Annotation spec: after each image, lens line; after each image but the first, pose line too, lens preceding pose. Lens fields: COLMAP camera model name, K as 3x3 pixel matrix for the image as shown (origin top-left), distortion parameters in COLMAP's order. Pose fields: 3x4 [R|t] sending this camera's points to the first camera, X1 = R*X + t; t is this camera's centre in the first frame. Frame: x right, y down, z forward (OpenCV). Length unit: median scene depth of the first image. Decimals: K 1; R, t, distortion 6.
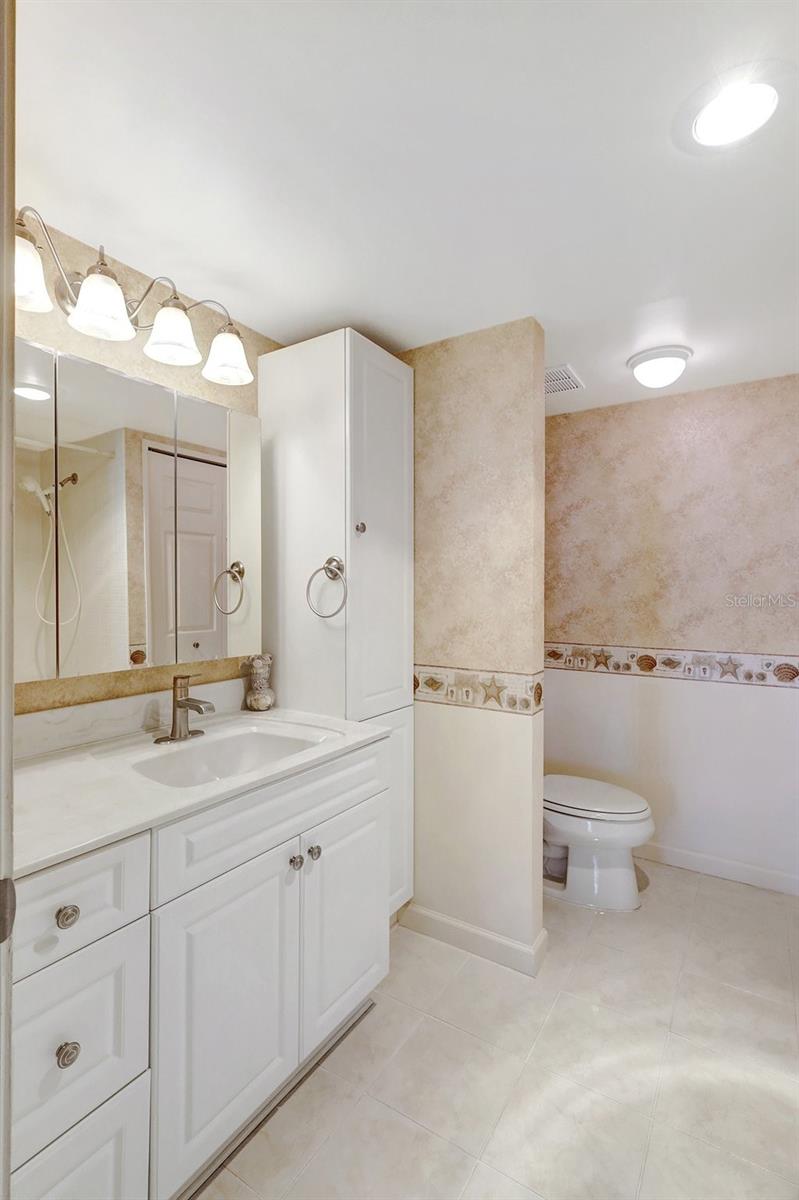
lens RADIAL K [[561.8, 0, 396.2], [0, 561.8, 588.9], [0, 0, 1]] dist [-0.002768, 0.001056]
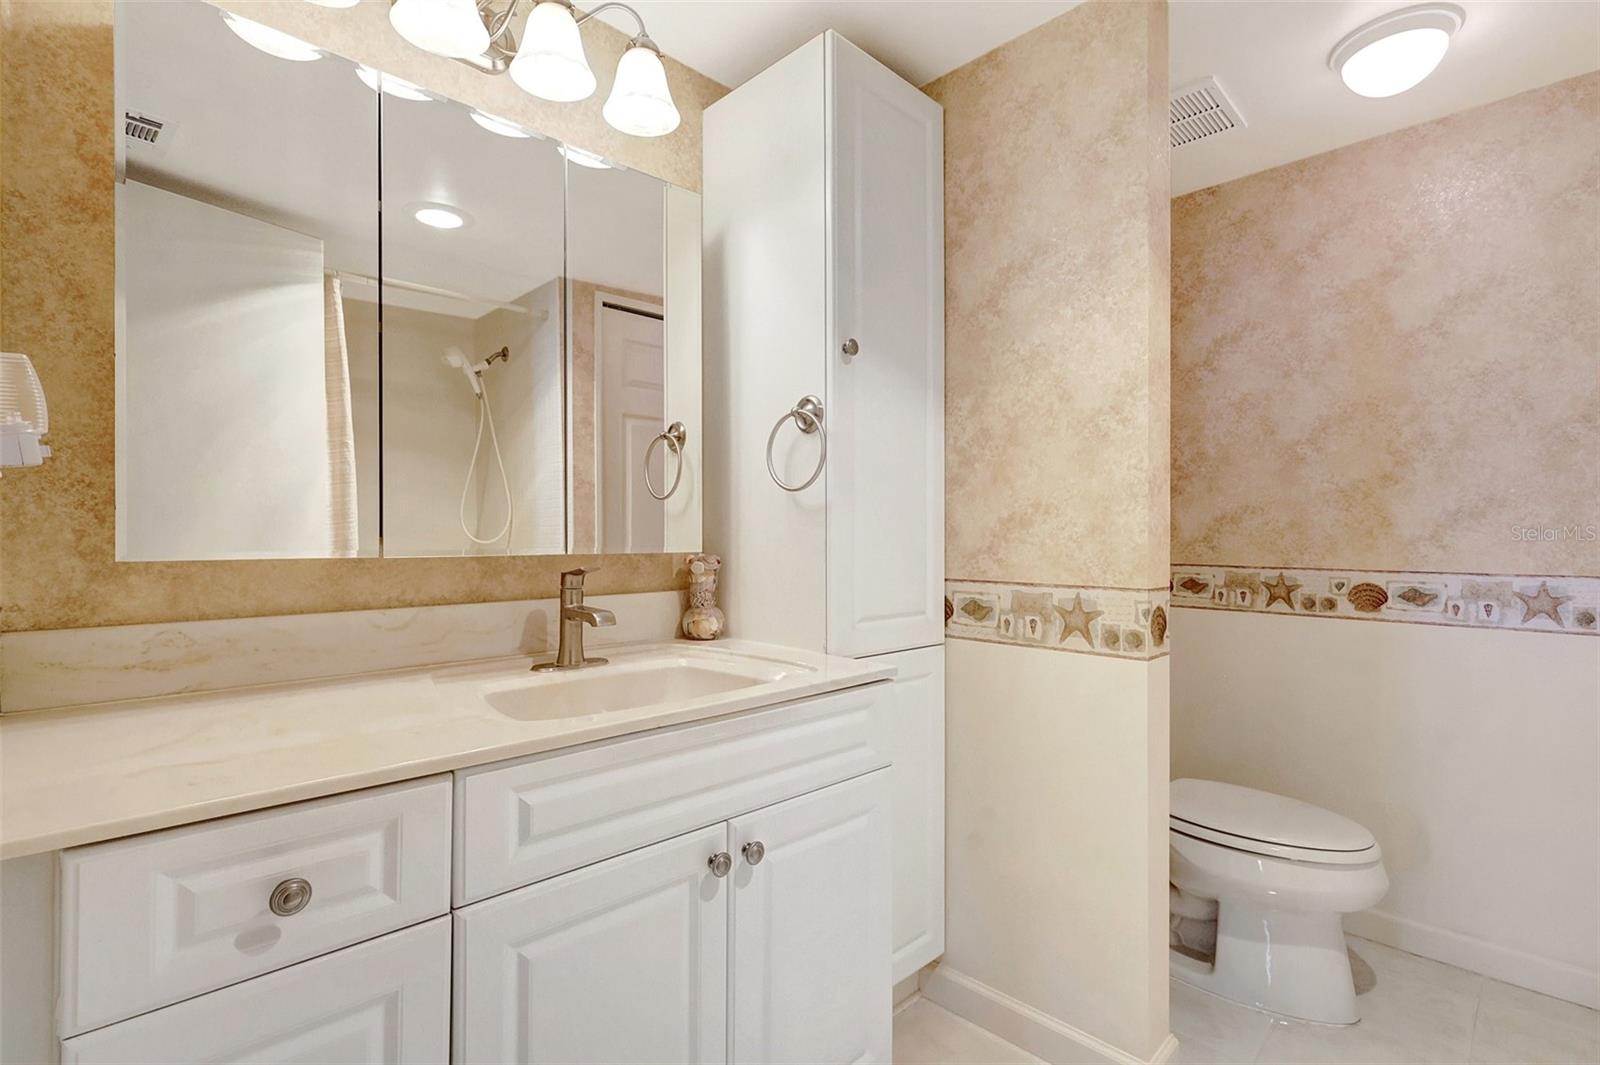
lens RADIAL K [[749.1, 0, 795.5], [0, 749.1, 536.9], [0, 0, 1]] dist [-0.002768, 0.001056]
pose [[0.975774, -0.001435, -0.218778, 0.054341], [-0.000130, 0.999975, -0.007137, 0.098335], [0.218783, 0.006992, 0.975749, 0.160730]]
